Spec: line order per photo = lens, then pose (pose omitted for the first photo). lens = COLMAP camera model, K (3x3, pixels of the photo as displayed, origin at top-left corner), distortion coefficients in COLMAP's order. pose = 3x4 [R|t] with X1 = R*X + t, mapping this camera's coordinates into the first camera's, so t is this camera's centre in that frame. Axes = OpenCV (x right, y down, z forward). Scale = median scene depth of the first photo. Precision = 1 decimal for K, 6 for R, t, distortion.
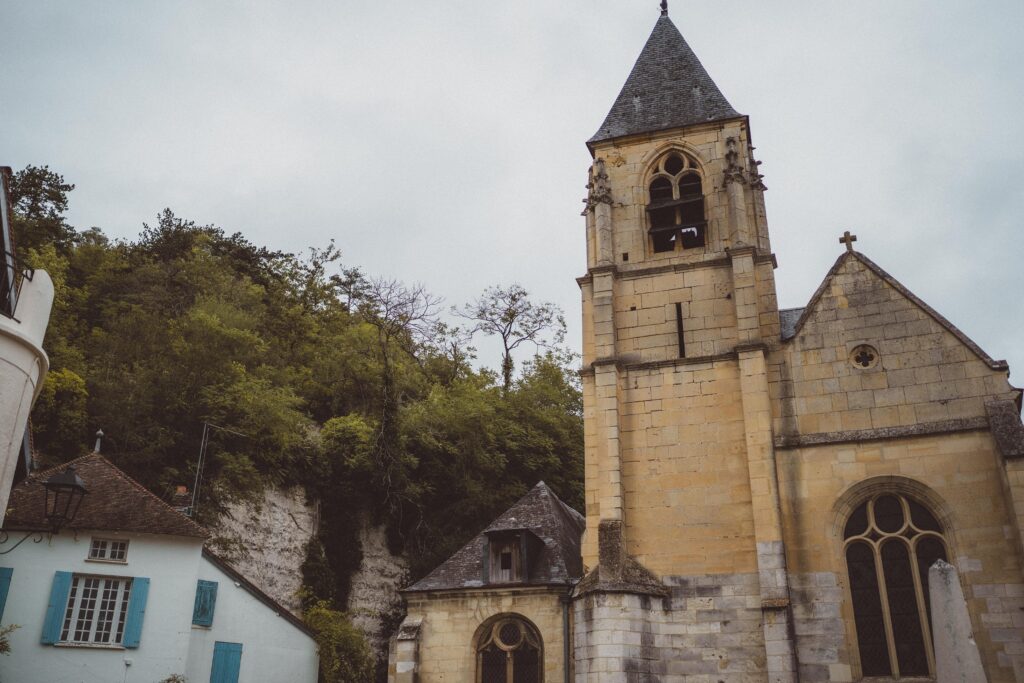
lens RADIAL K [[978.1, 0, 512.0], [0, 978.1, 341.5], [0, 0, 1]] dist [-0.029163, 0.134197]
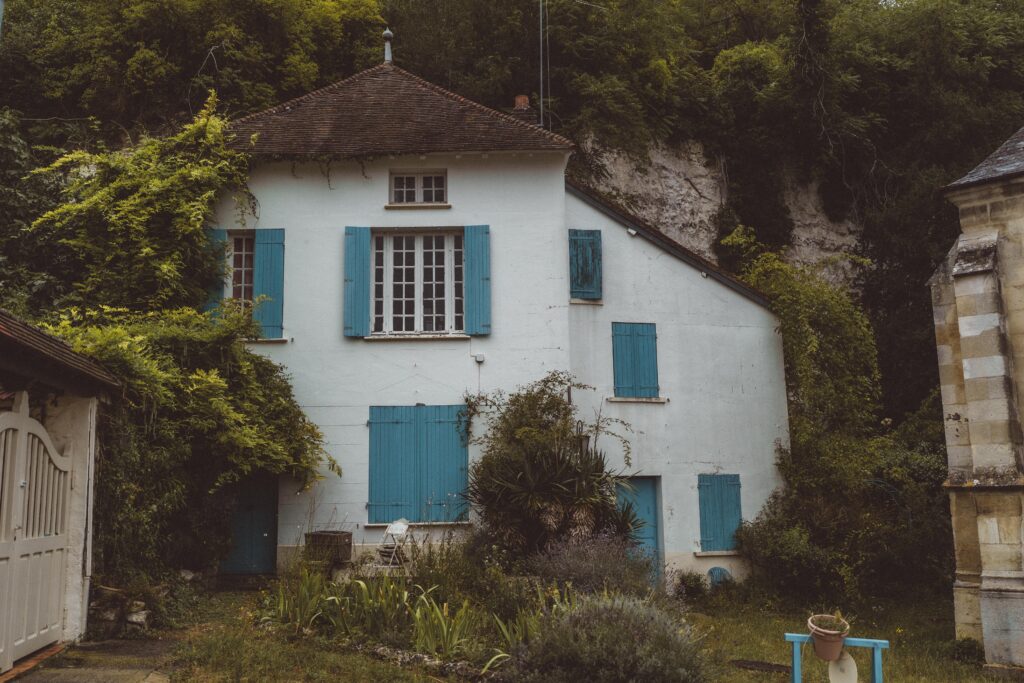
lens RADIAL K [[978.1, 0, 512.0], [0, 978.1, 341.5], [0, 0, 1]] dist [-0.029163, 0.134197]
pose [[0.919843, -0.089174, -0.382018, -0.133454], [0.186848, 0.955855, 0.226778, 0.174894], [0.344931, -0.279980, 0.895898, 0.443399]]
